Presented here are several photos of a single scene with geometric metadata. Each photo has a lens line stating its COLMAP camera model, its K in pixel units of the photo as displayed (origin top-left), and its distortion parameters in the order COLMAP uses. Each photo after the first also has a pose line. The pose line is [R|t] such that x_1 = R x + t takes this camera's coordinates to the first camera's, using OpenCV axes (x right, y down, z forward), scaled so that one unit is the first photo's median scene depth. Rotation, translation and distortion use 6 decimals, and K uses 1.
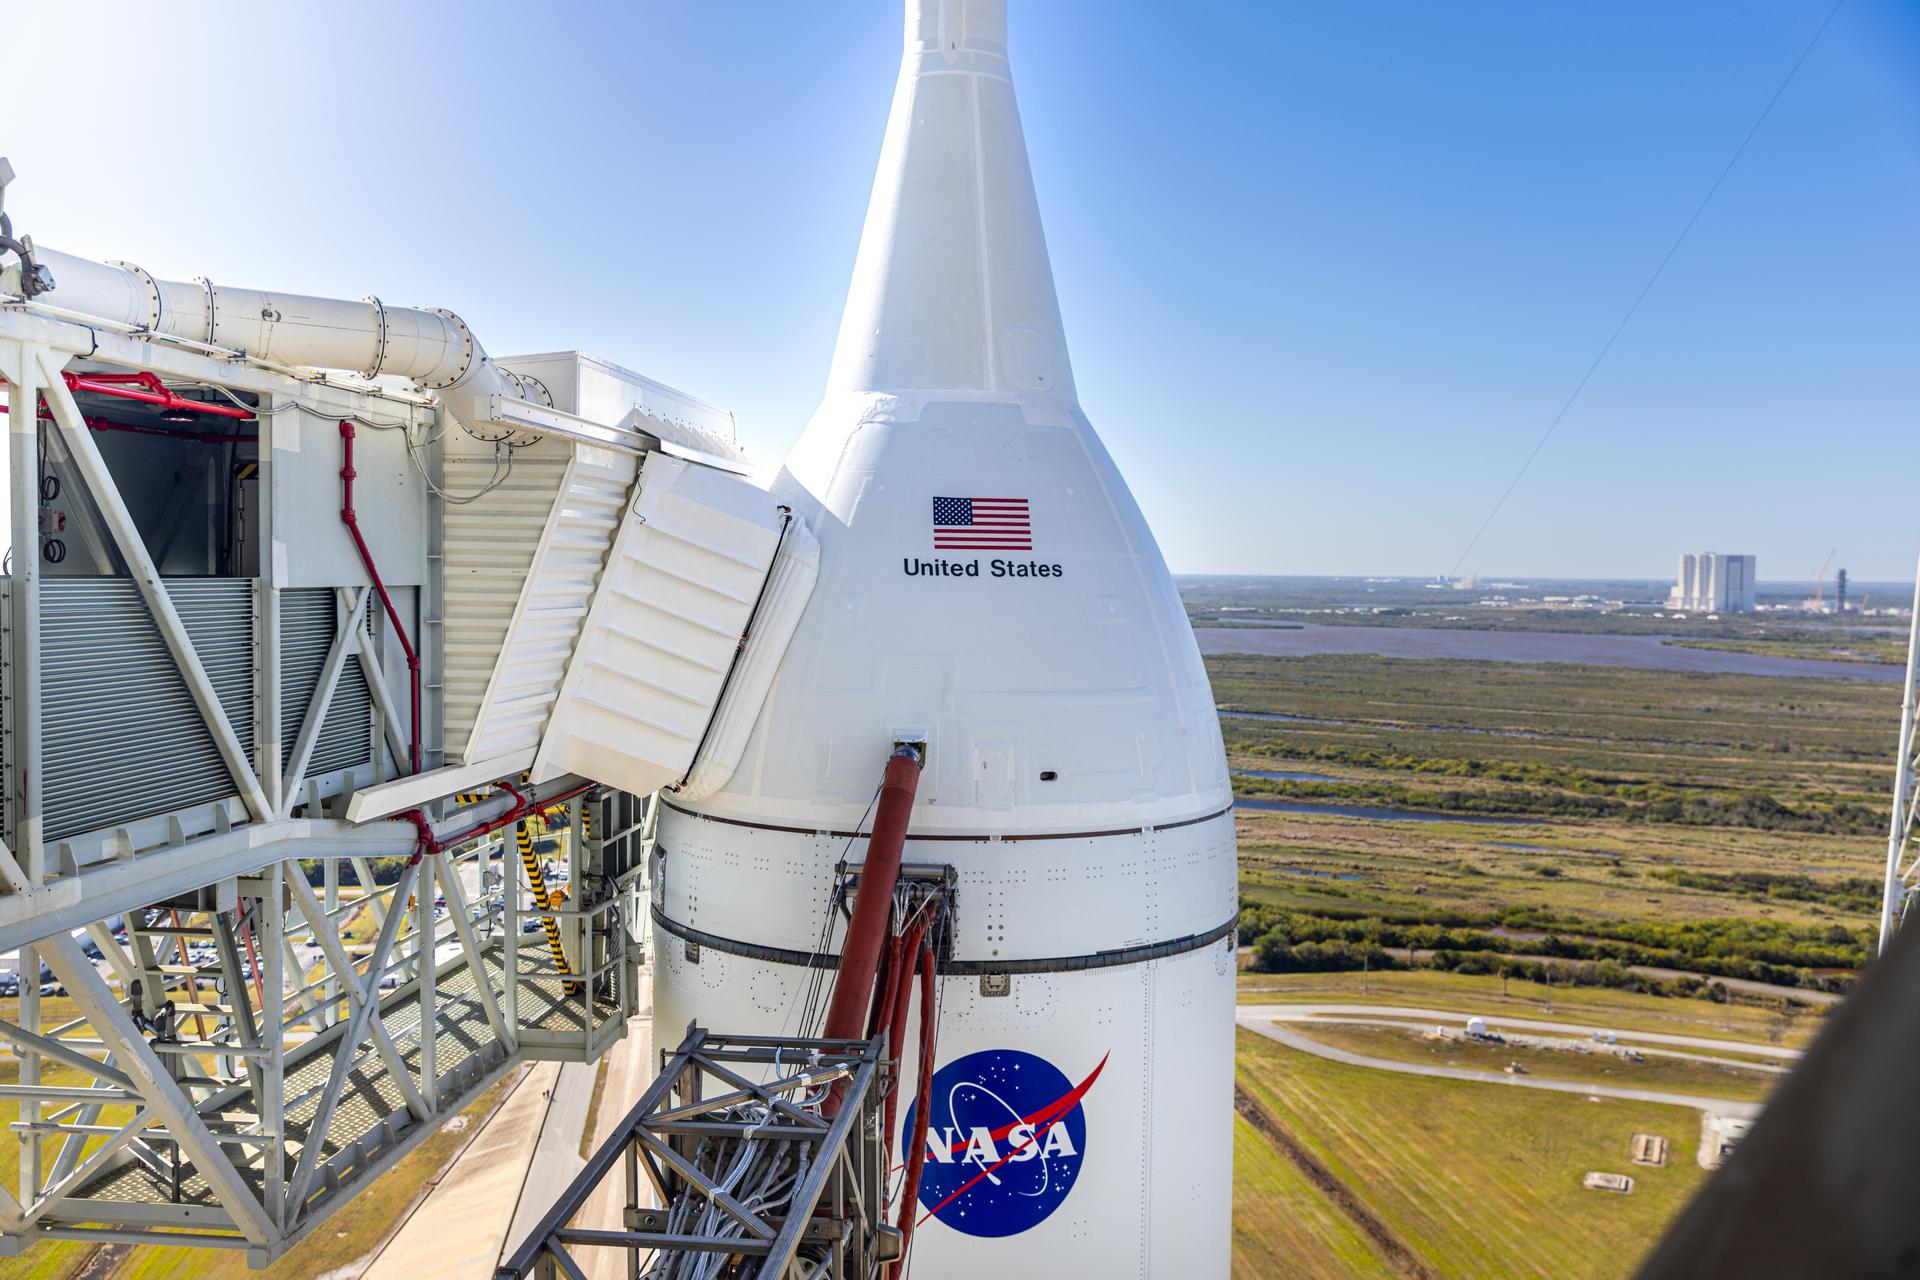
lens RADIAL K [[1689.3, 0, 909.3], [0, 1689.3, 663.1], [0, 0, 1]] dist [-0.002710, 0.002202]
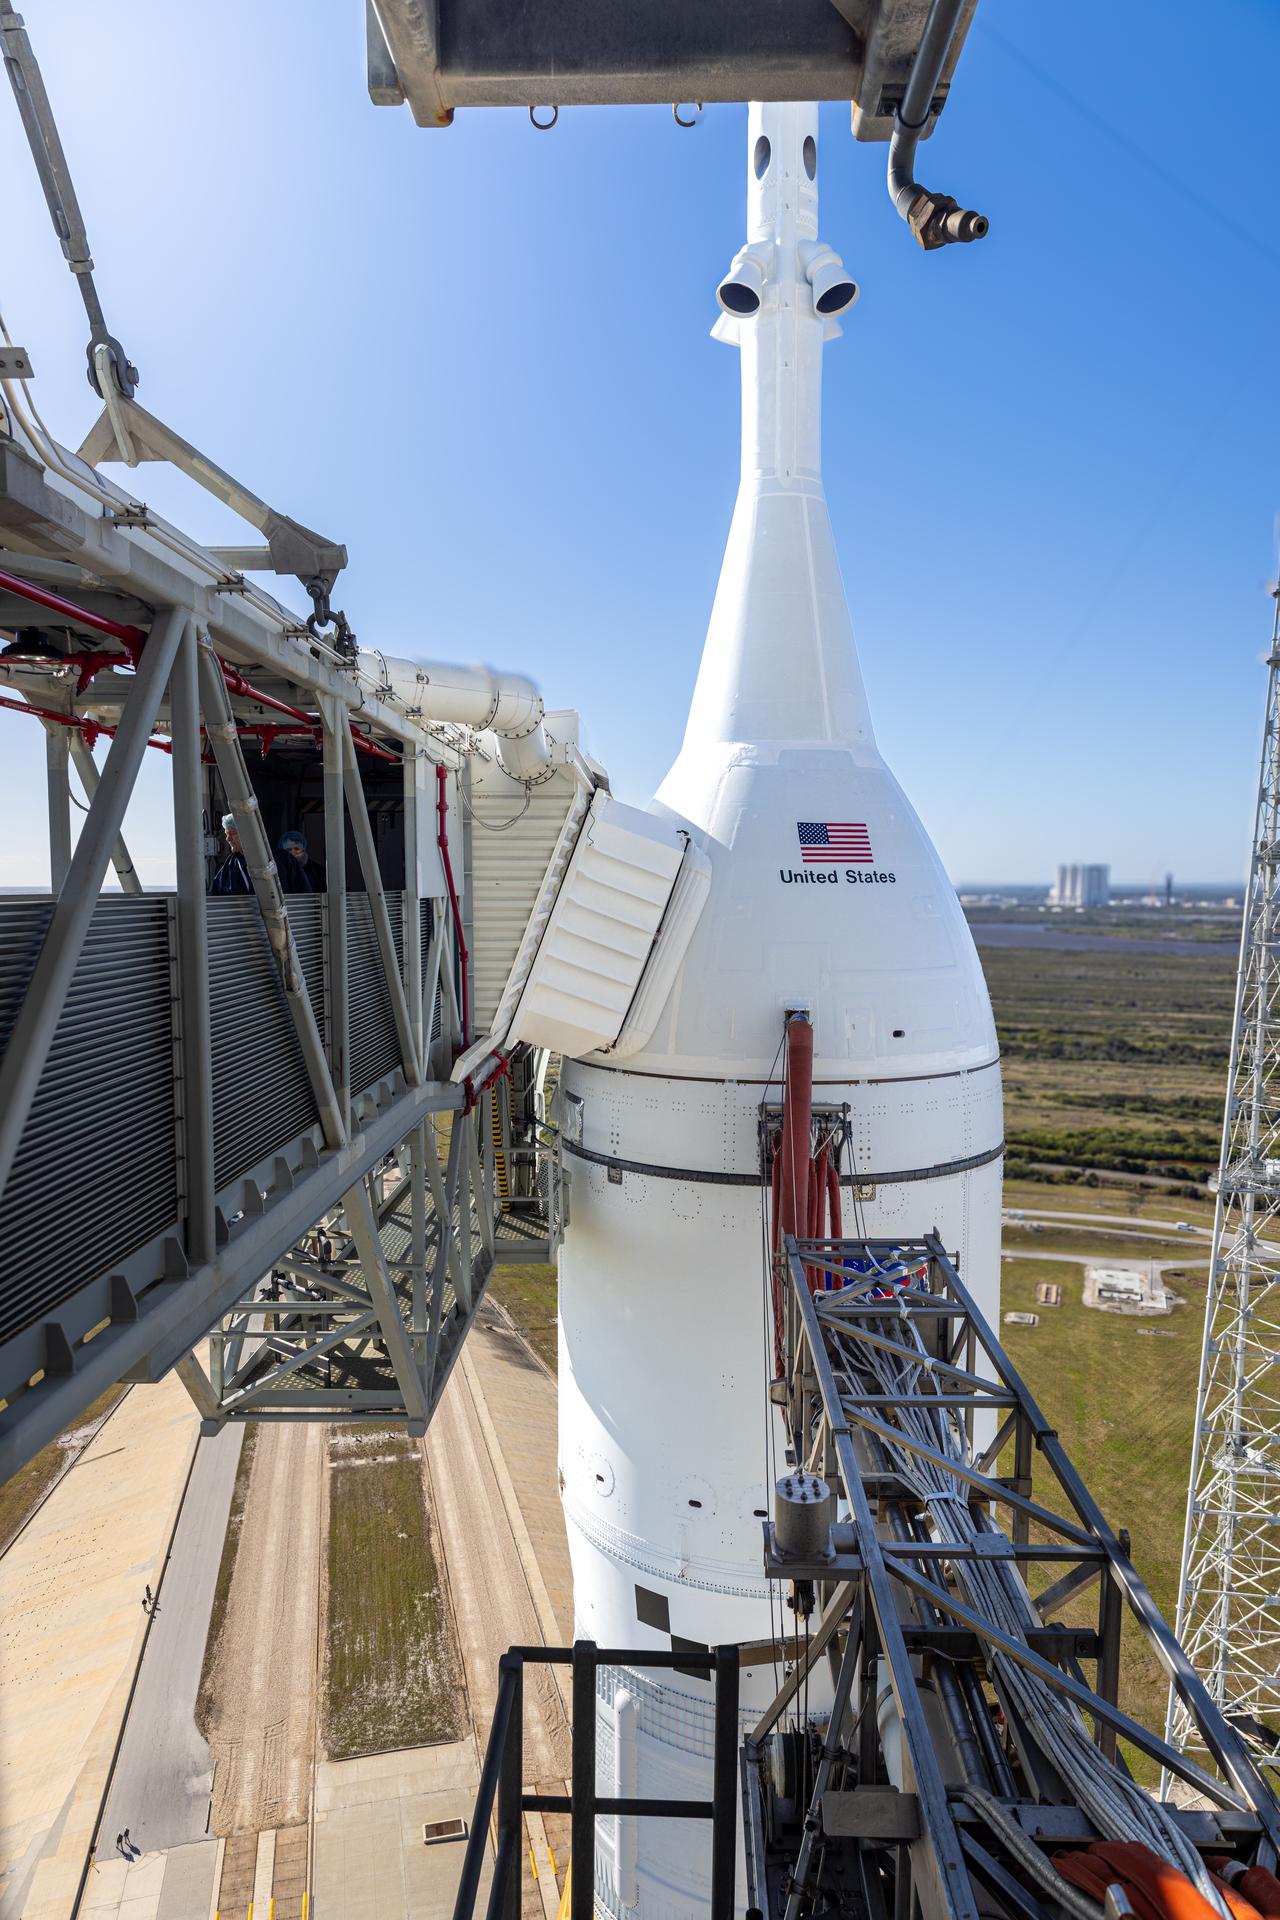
lens RADIAL K [[1264.3, 0, 607.7], [0, 1264.3, 992.5], [0, 0, 1]] dist [0.010498, 0.005457]
pose [[0.995852, -0.021556, 0.088392, -0.205110], [0.018812, 0.999319, 0.031751, -0.000977], [-0.089016, -0.029956, 0.995580, 0.032781]]
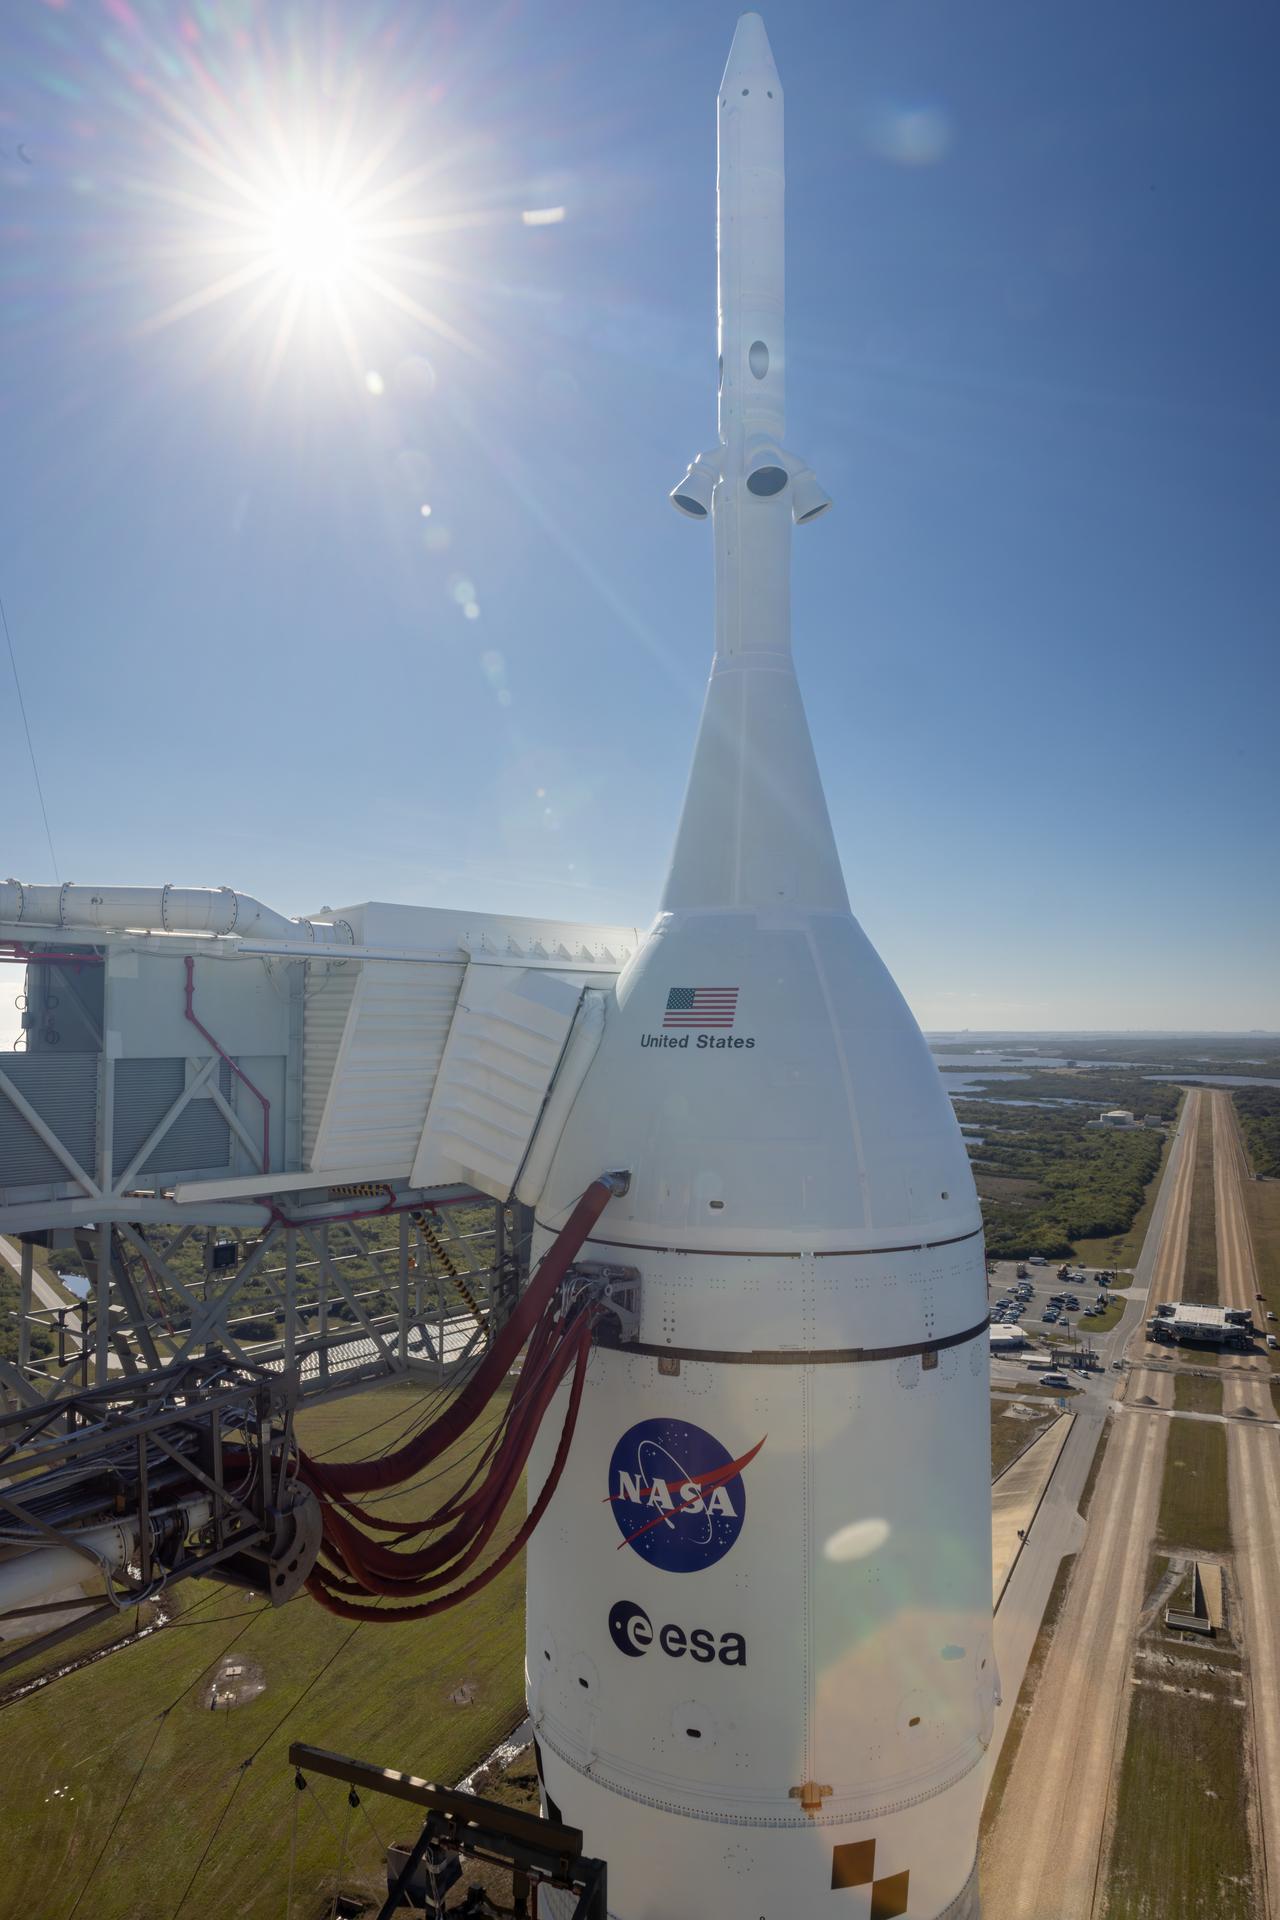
lens RADIAL K [[1264.3, 0, 607.0], [0, 1264.3, 979.7], [0, 0, 1]] dist [0.010498, 0.005457]
pose [[0.843880, -0.030823, -0.535646, 0.470963], [-0.022575, 0.995424, -0.092846, -0.010276], [0.536057, 0.090444, 0.839323, 0.122591]]
